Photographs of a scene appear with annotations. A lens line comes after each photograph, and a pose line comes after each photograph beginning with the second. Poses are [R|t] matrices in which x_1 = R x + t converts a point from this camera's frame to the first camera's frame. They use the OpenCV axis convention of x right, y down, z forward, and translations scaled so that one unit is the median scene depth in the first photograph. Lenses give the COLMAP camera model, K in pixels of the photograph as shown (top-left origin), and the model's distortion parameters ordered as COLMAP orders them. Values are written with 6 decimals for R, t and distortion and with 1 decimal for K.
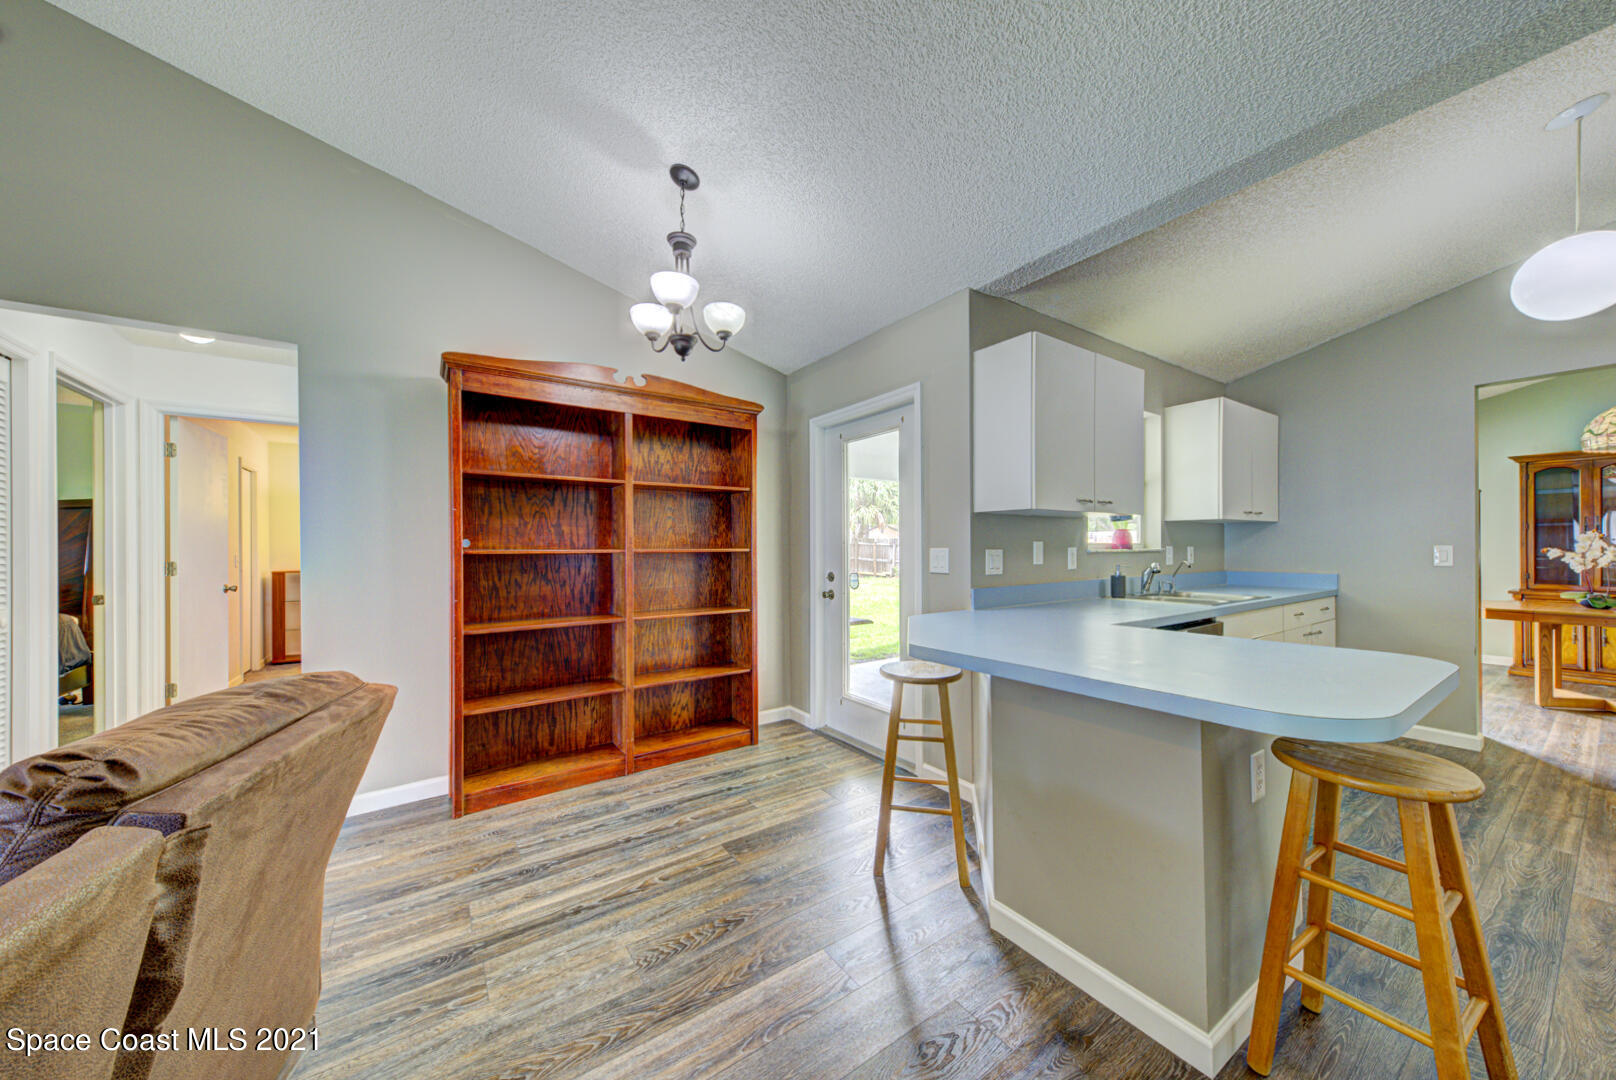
lens RADIAL K [[547.1, 0, 814.6], [0, 547.1, 549.1], [0, 0, 1]] dist [0.009964, -0.000757]
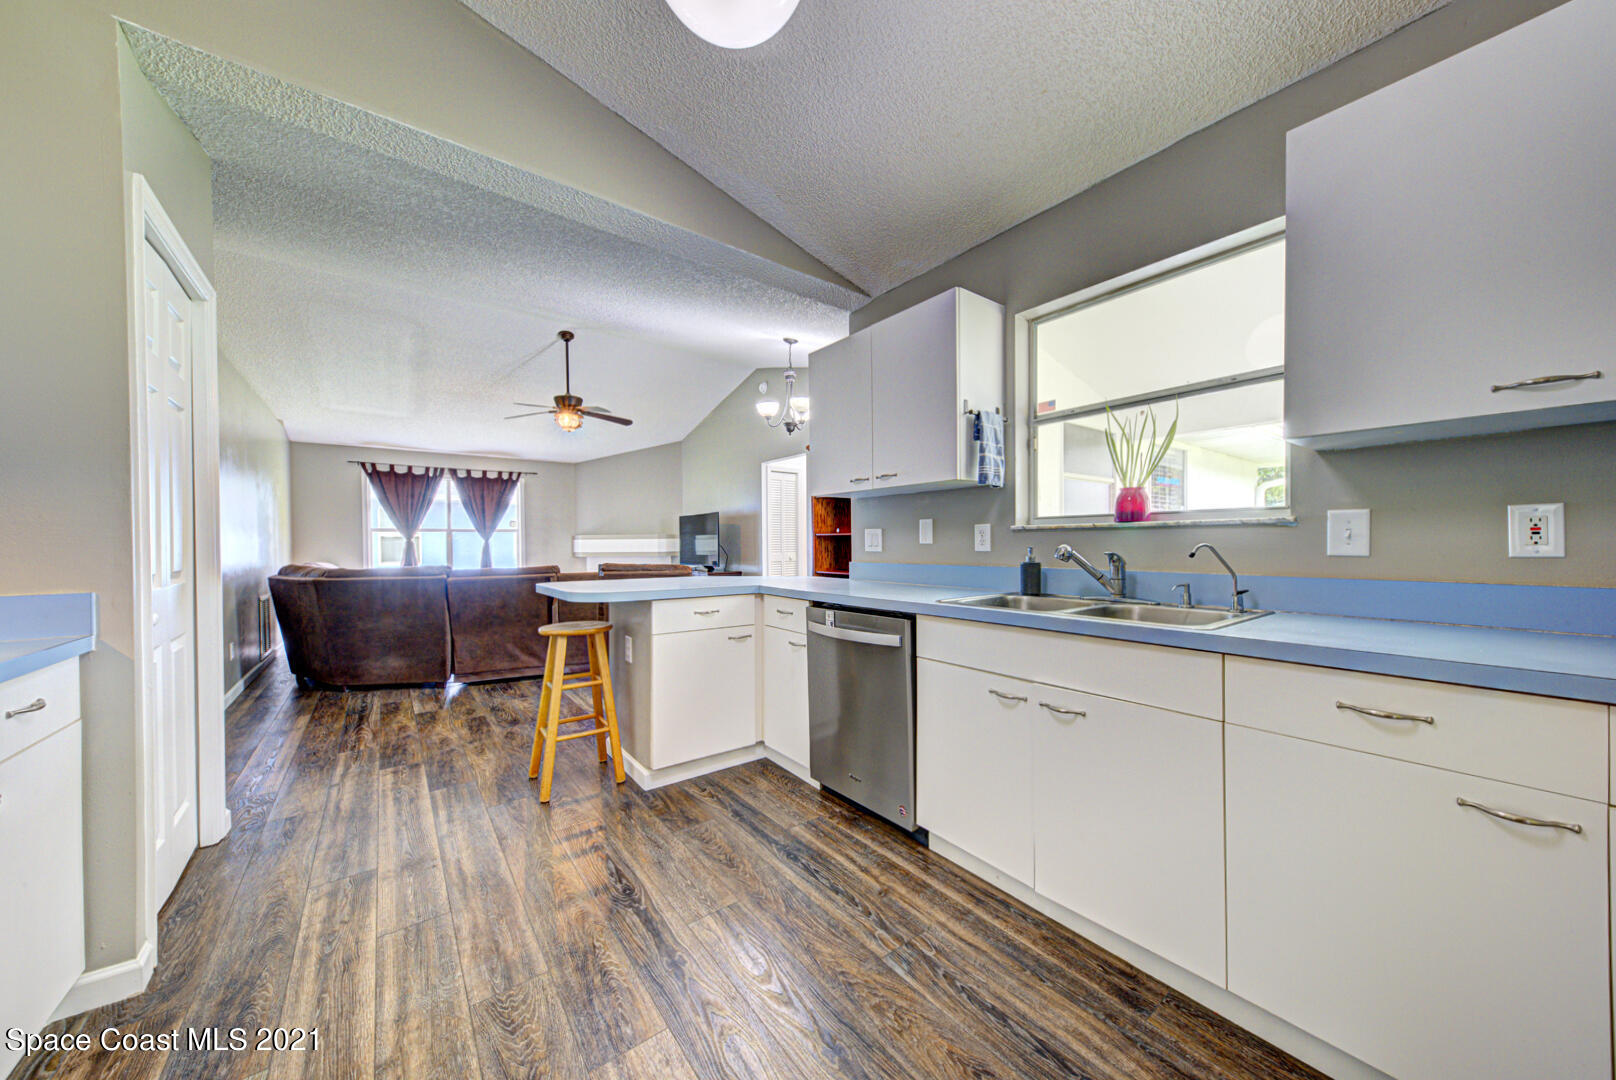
lens RADIAL K [[547.1, 0, 815.1], [0, 547.1, 540.9], [0, 0, 1]] dist [0.009964, -0.000757]
pose [[0.065783, 0.009059, -0.997793, 1.657339], [0.011403, 0.999887, 0.009830, 0.014491], [0.997769, -0.012025, 0.065673, 0.930009]]
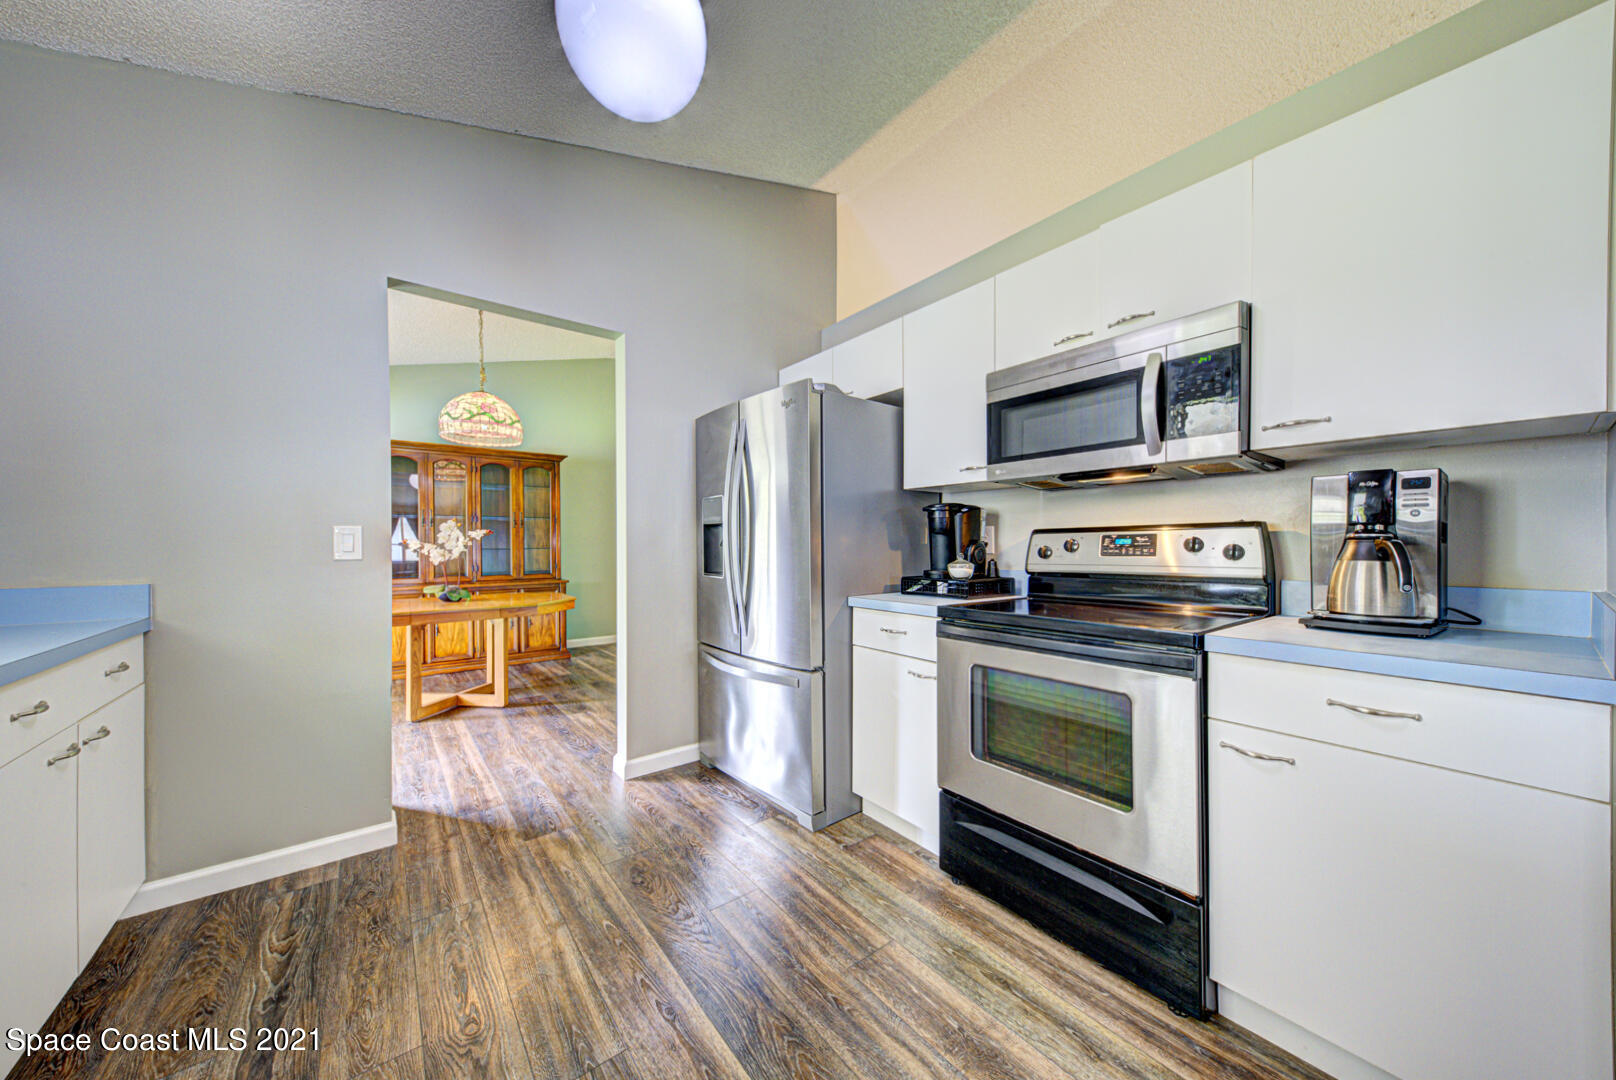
lens RADIAL K [[547.1, 0, 811.6], [0, 547.1, 545.3], [0, 0, 1]] dist [0.009964, -0.000757]
pose [[-0.074627, 0.003866, 0.997204, 0.416123], [0.005612, 0.999978, -0.003457, 0.017009], [-0.997196, 0.005339, -0.074647, 0.451620]]
